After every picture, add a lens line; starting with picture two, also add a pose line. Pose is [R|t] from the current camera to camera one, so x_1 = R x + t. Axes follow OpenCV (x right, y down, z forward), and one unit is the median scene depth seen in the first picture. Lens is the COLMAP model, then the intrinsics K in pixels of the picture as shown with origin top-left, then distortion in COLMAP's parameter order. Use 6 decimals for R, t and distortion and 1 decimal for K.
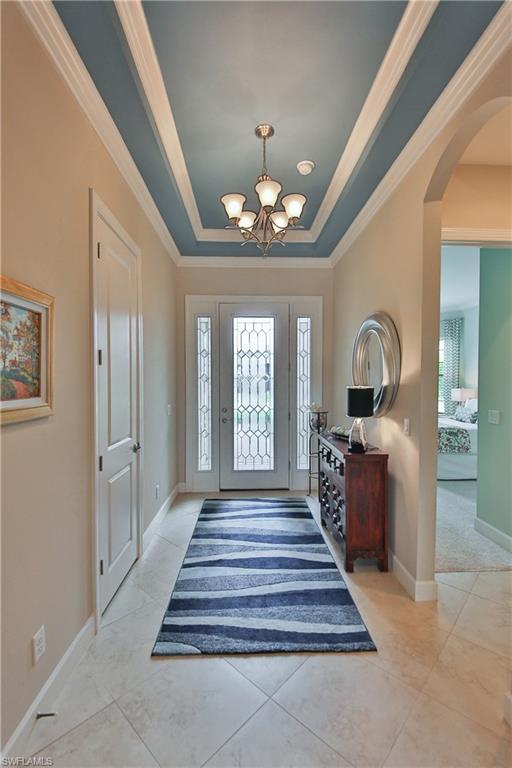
lens RADIAL K [[335.7, 0, 256.0], [0, 335.7, 384.0], [0, 0, 1]] dist [0.000525, 0.000032]
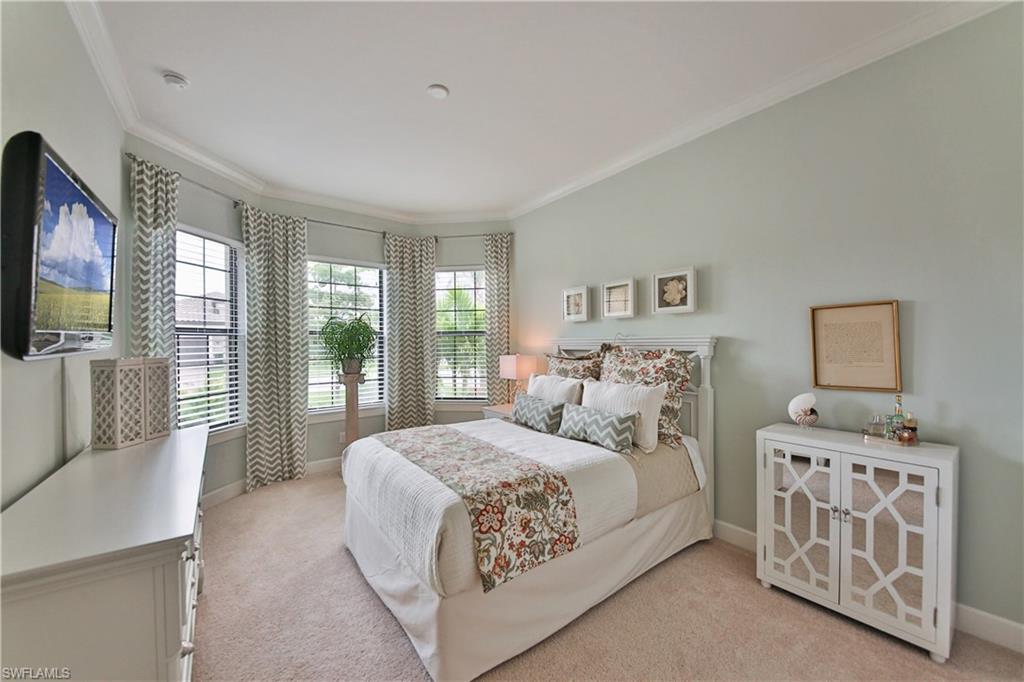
lens RADIAL K [[381.2, 0, 512.0], [0, 381.2, 341.0], [0, 0, 1]] dist [0.000017, -0.000002]
pose [[0.815987, -0.002575, 0.578064, 0.319451], [0.012871, 0.999823, -0.013715, 0.000464], [-0.577926, 0.018631, 0.815876, 0.636542]]
